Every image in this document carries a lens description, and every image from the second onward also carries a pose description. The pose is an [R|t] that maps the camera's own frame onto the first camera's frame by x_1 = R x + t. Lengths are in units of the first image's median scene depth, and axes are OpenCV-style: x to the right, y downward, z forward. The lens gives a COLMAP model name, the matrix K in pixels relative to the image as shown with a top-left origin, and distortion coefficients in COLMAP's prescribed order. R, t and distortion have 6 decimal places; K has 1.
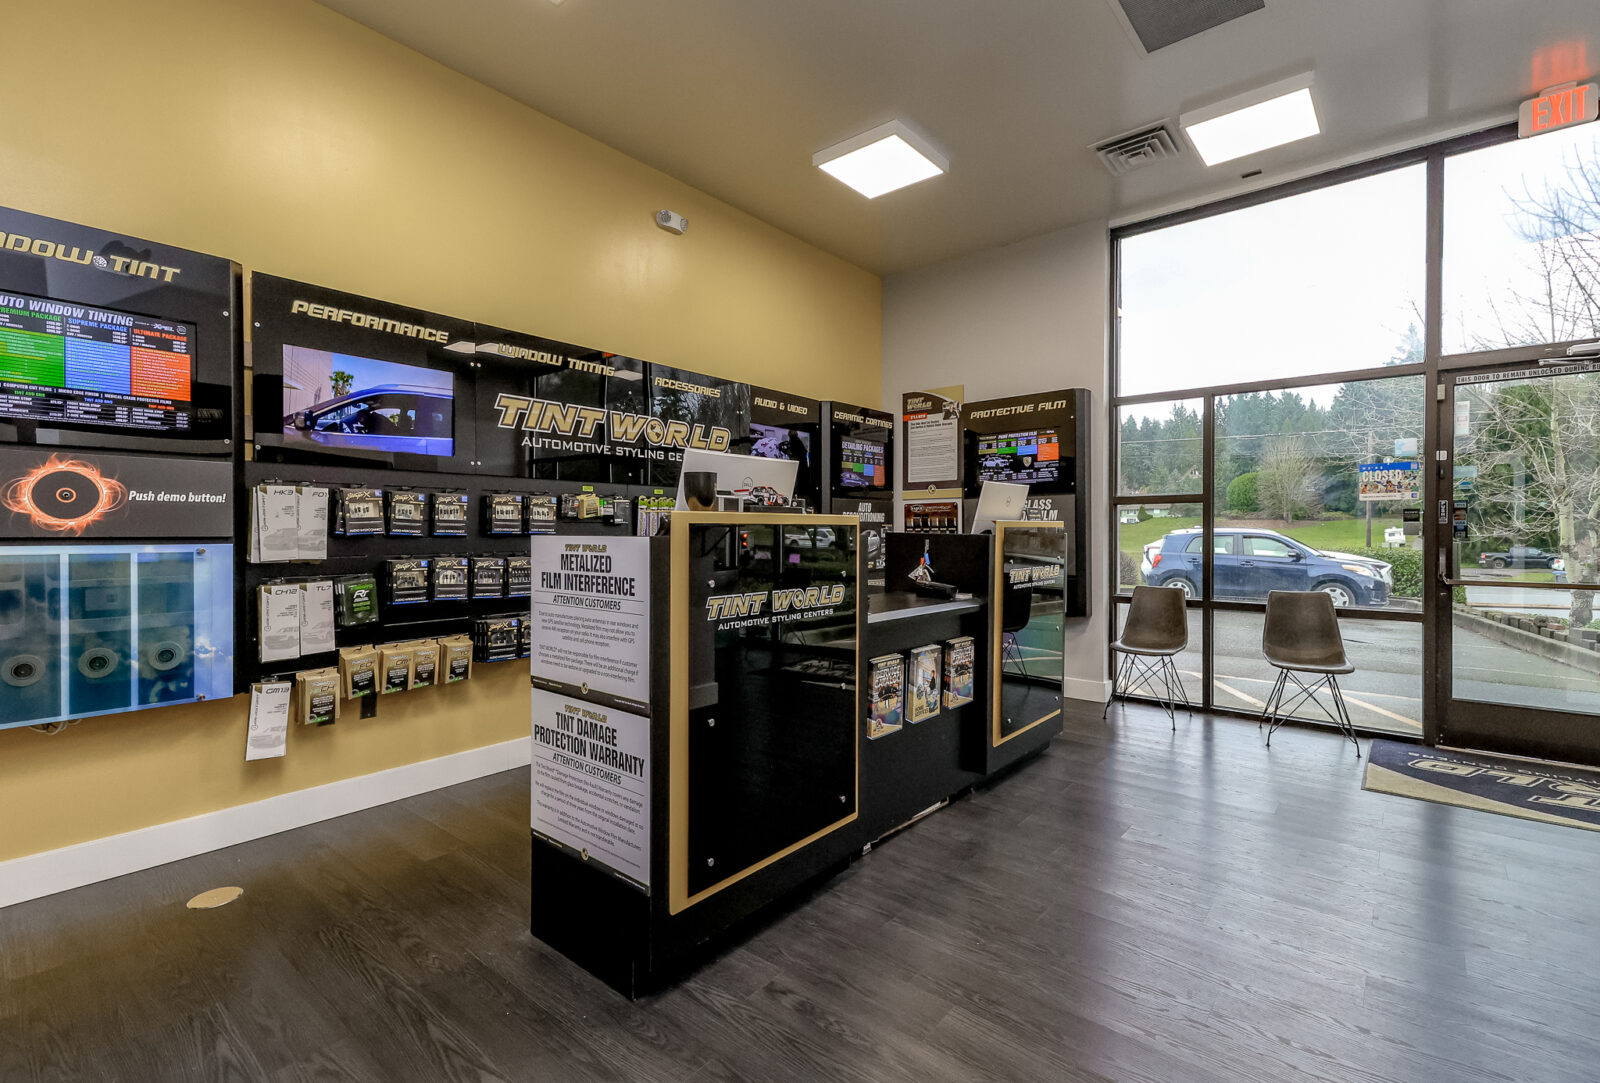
lens RADIAL K [[727.5, 0, 801.5], [0, 727.5, 534.3], [0, 0, 1]] dist [0.017989, -0.003056]
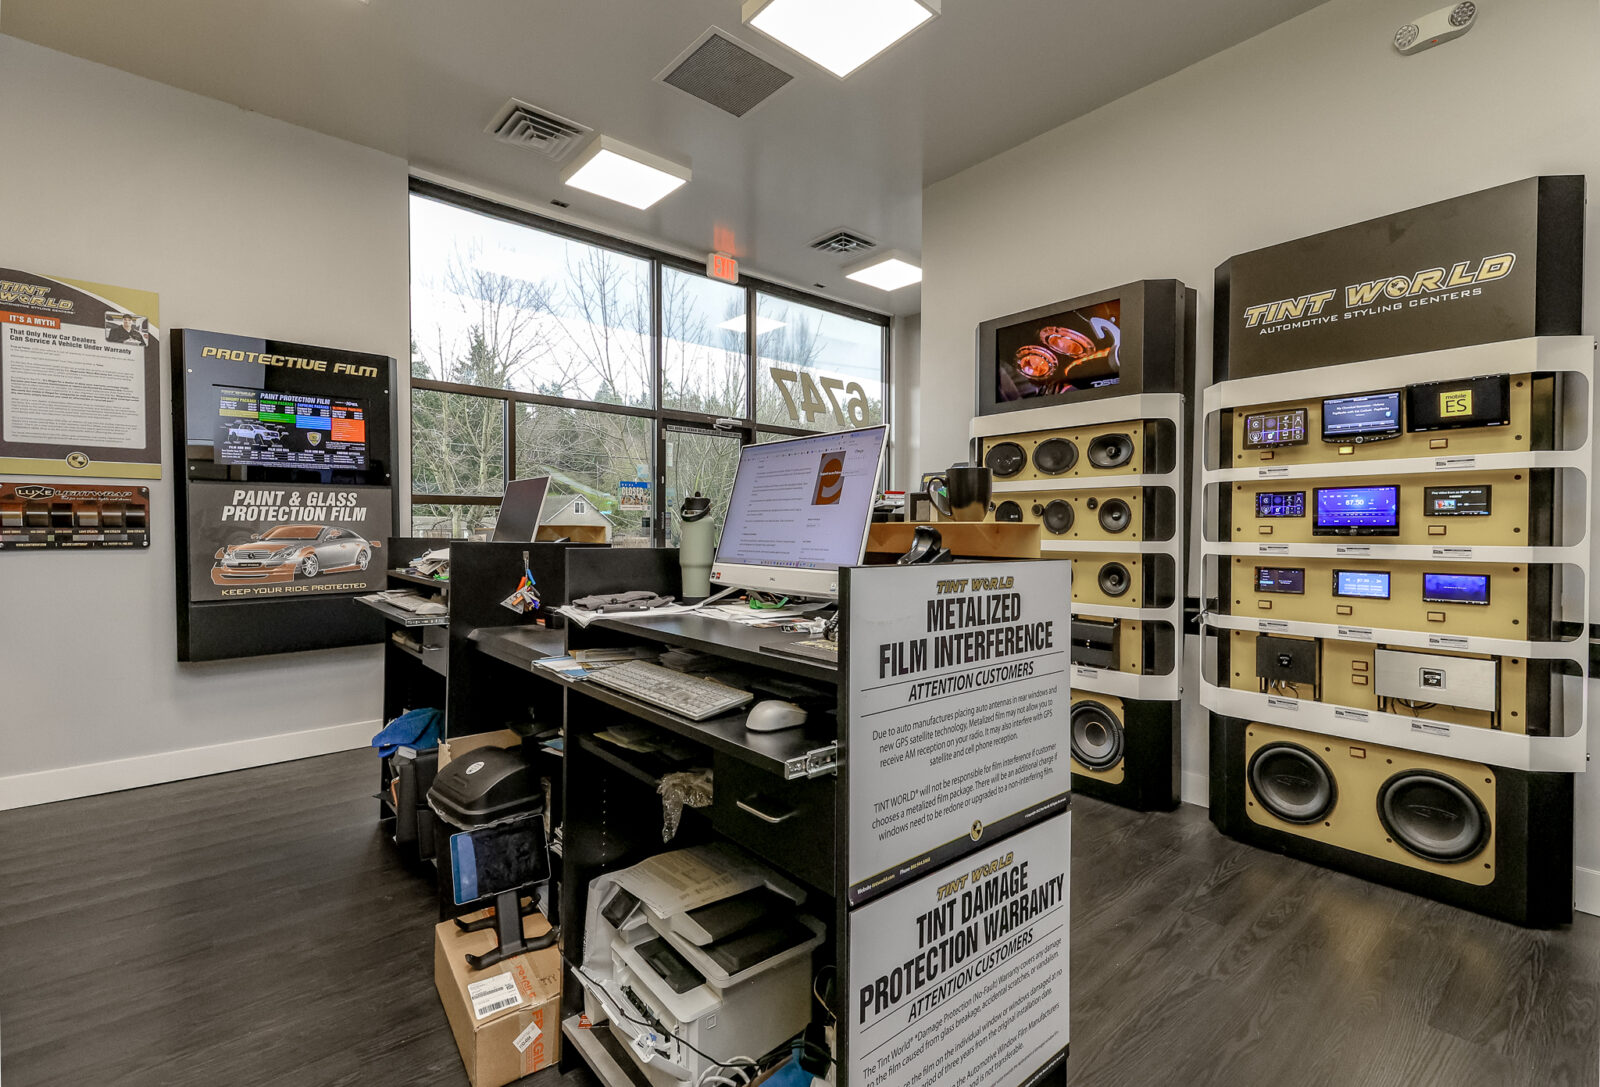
lens RADIAL K [[727.5, 0, 803.5], [0, 727.5, 541.7], [0, 0, 1]] dist [0.017989, -0.003056]
pose [[0.149464, -0.013073, 0.988681, -0.461536], [-0.002969, 0.999902, 0.013670, -0.011392], [-0.988763, -0.004978, 0.149411, 0.552790]]
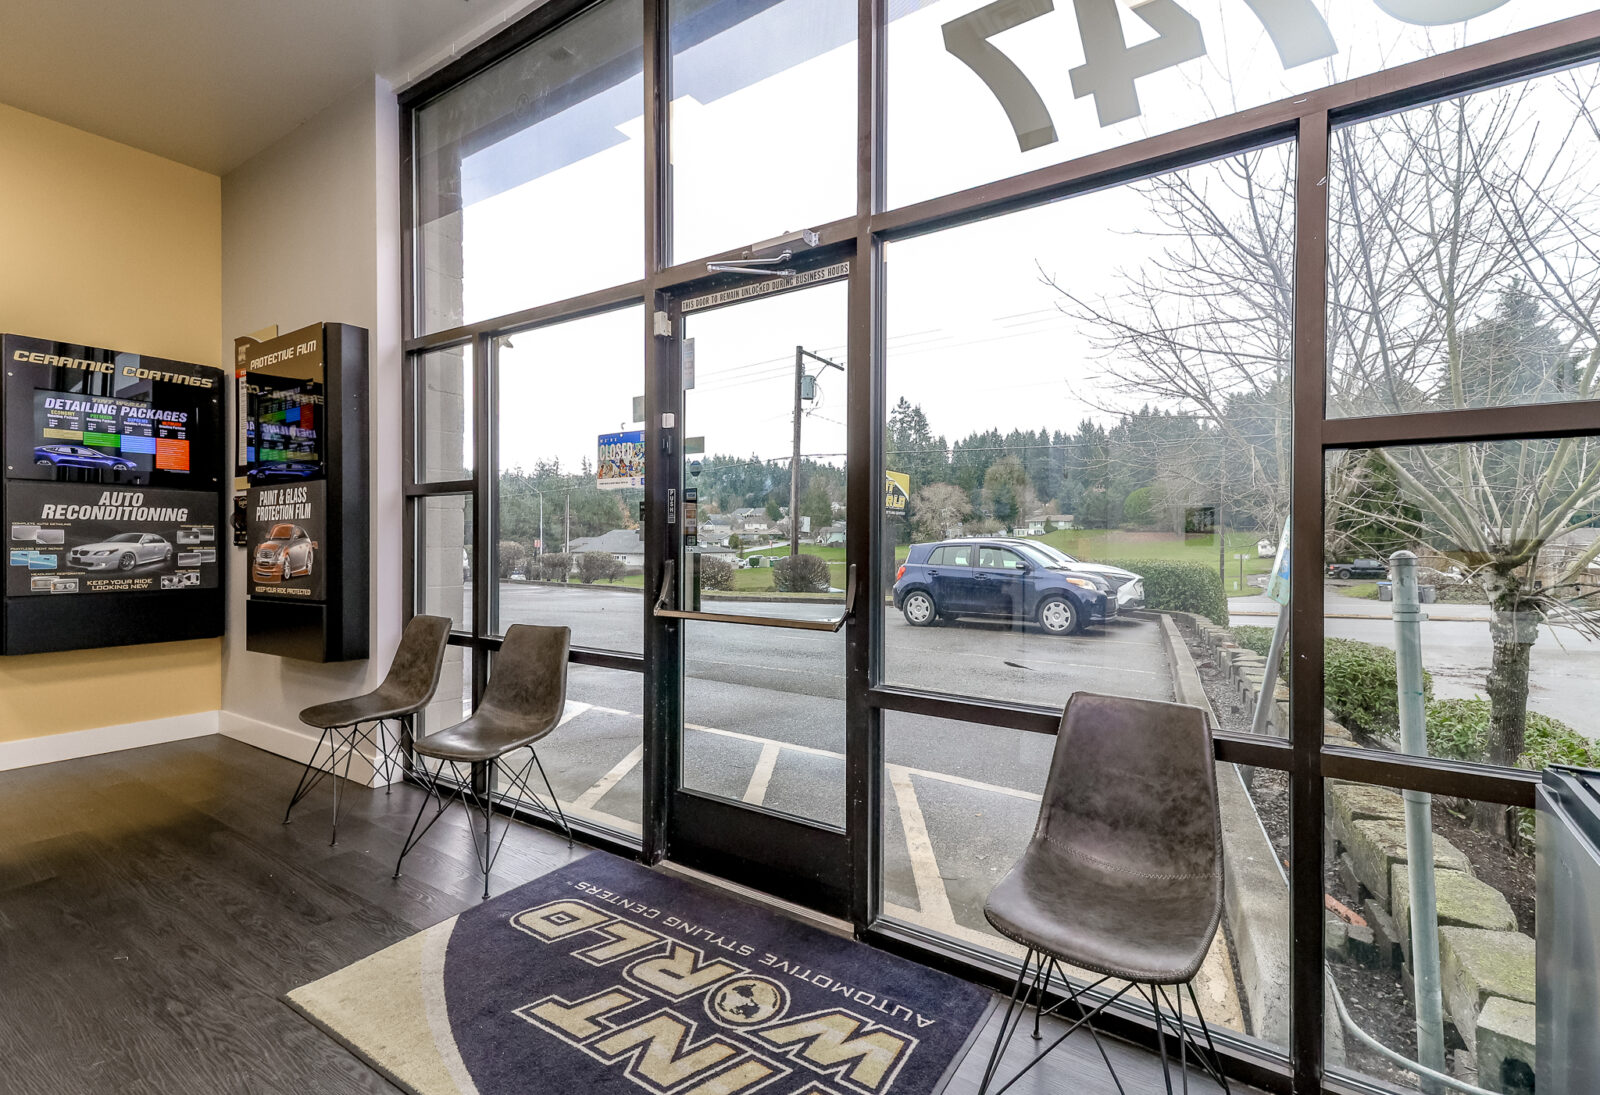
lens RADIAL K [[736.9, 0, 842.6], [0, 736.9, 543.8], [0, 0, 1]] dist [0.024904, 0.000452]
pose [[0.991435, 0.002823, 0.130572, 0.973340], [-0.002536, 0.999994, -0.002363, 0.005414], [-0.130578, 0.002012, 0.991436, 0.326847]]
